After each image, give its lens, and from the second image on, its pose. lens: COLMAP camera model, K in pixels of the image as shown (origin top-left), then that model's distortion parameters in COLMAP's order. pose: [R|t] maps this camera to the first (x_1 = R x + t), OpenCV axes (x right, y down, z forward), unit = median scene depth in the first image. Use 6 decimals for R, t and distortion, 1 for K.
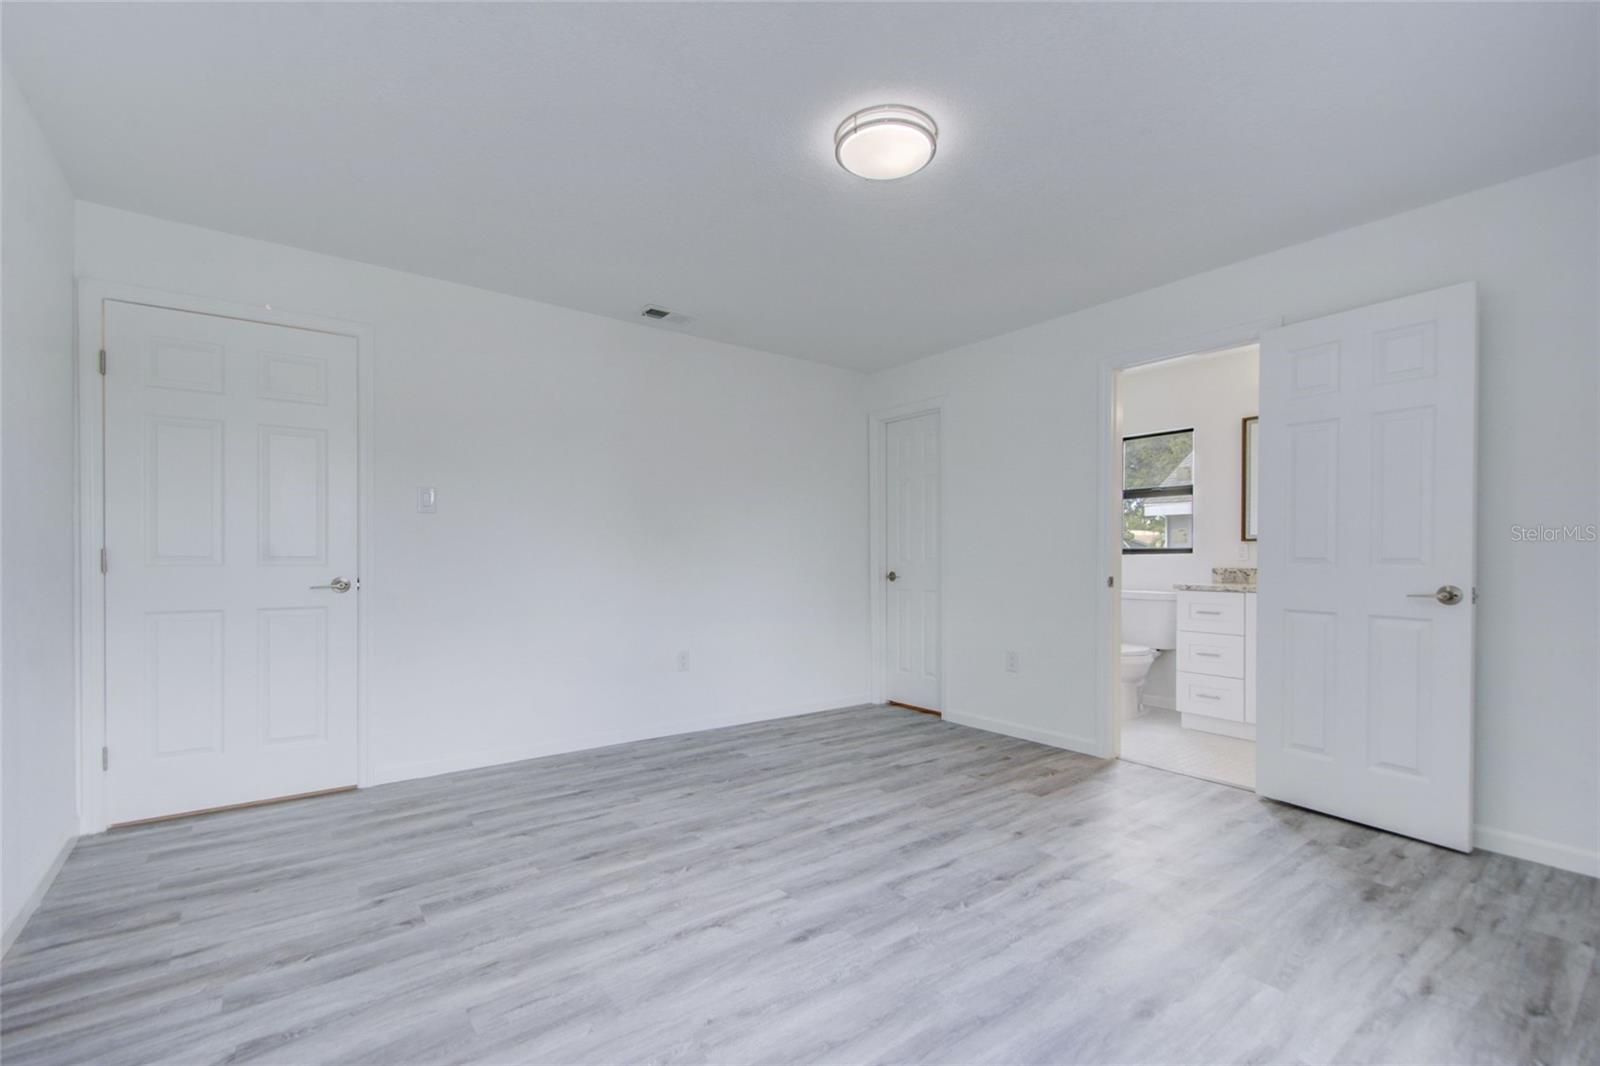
lens RADIAL K [[689.0, 0, 813.0], [0, 689.0, 564.4], [0, 0, 1]] dist [0.008235, 0.000014]
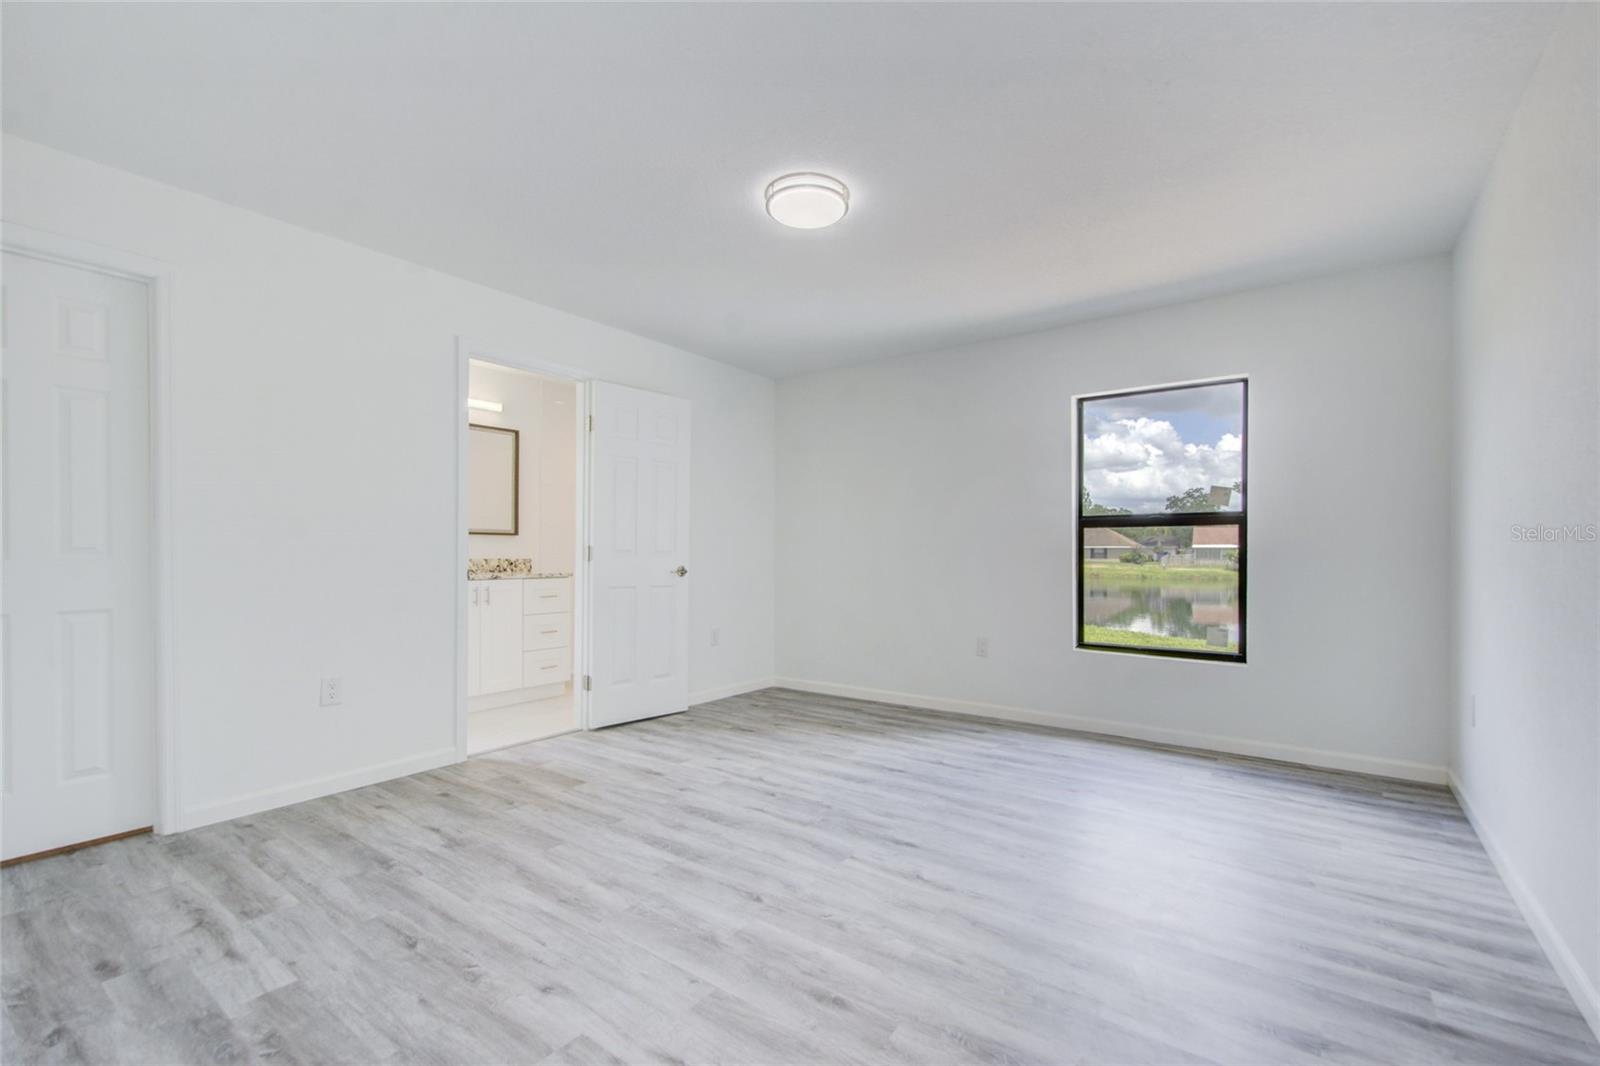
lens RADIAL K [[689.0, 0, 813.0], [0, 689.0, 564.4], [0, 0, 1]] dist [0.008235, 0.000014]
pose [[-0.260277, -0.020531, 0.965316, -0.911104], [0.008156, 0.999691, 0.023461, -0.018544], [-0.965499, 0.013979, -0.260030, 1.120698]]
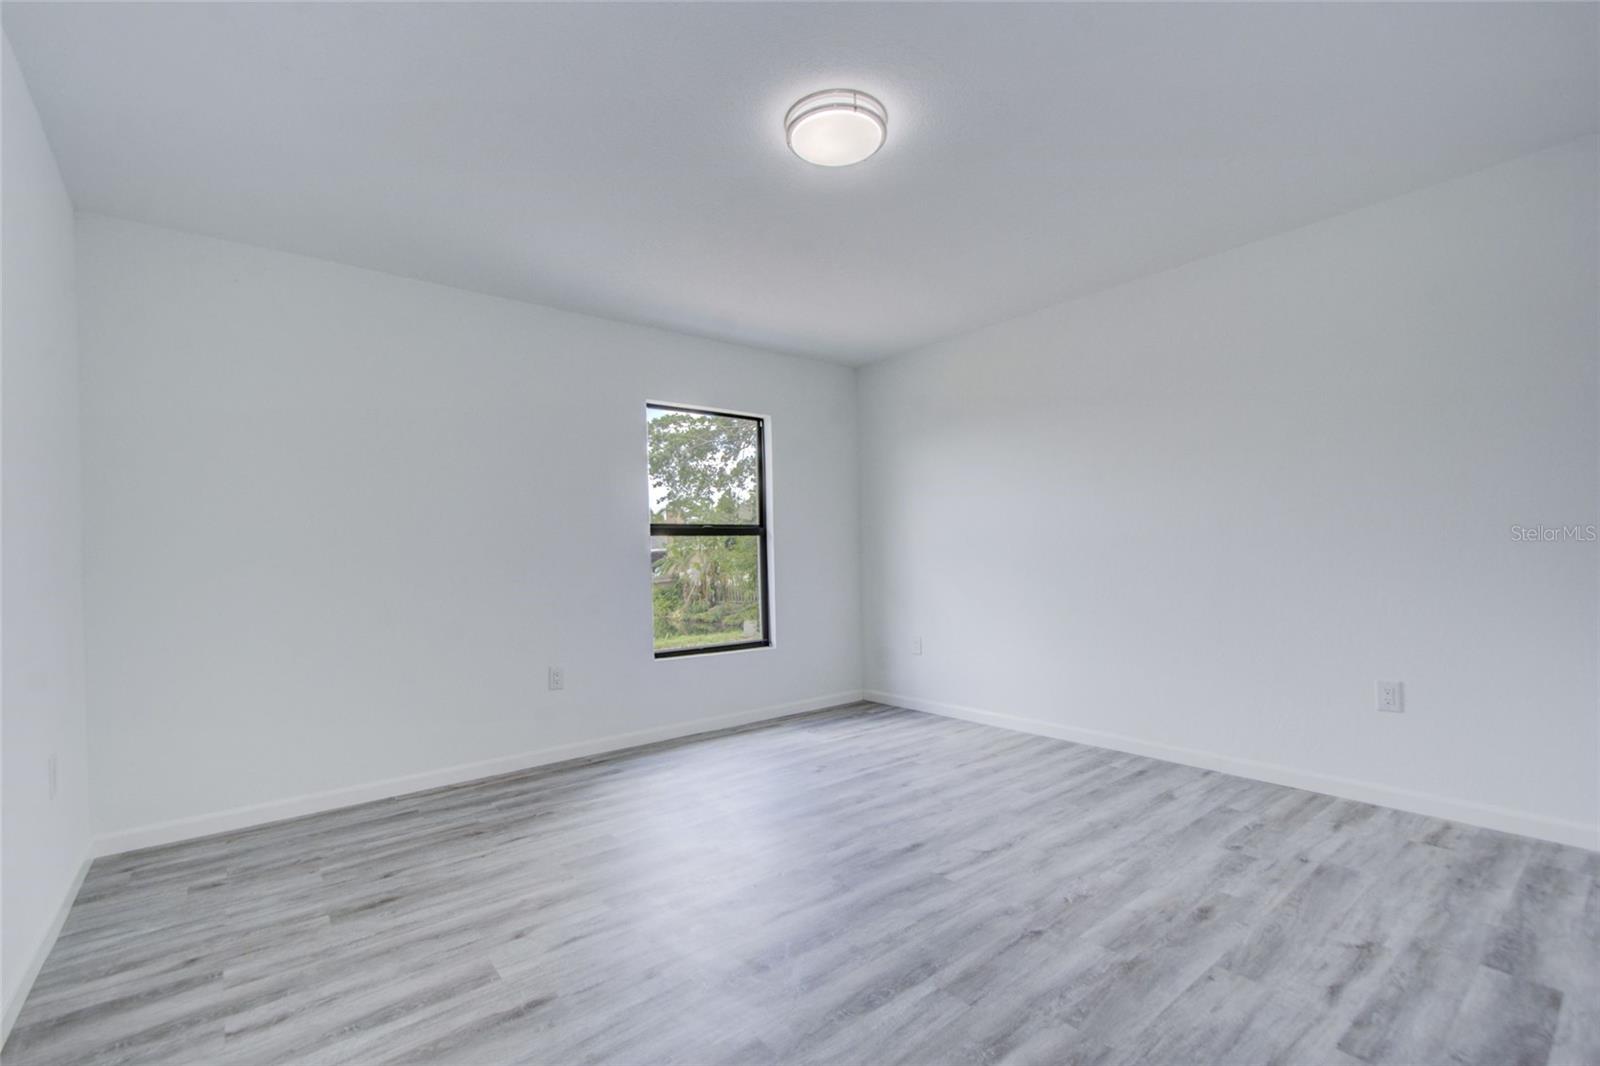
lens RADIAL K [[702.8, 0, 799.3], [0, 702.8, 561.6], [0, 0, 1]] dist [0.011562, -0.006483]
pose [[-0.999750, 0.020650, -0.008551, 0.154965], [0.020513, 0.999664, 0.015838, -0.025549], [0.008875, 0.015659, -0.999838, 1.742889]]
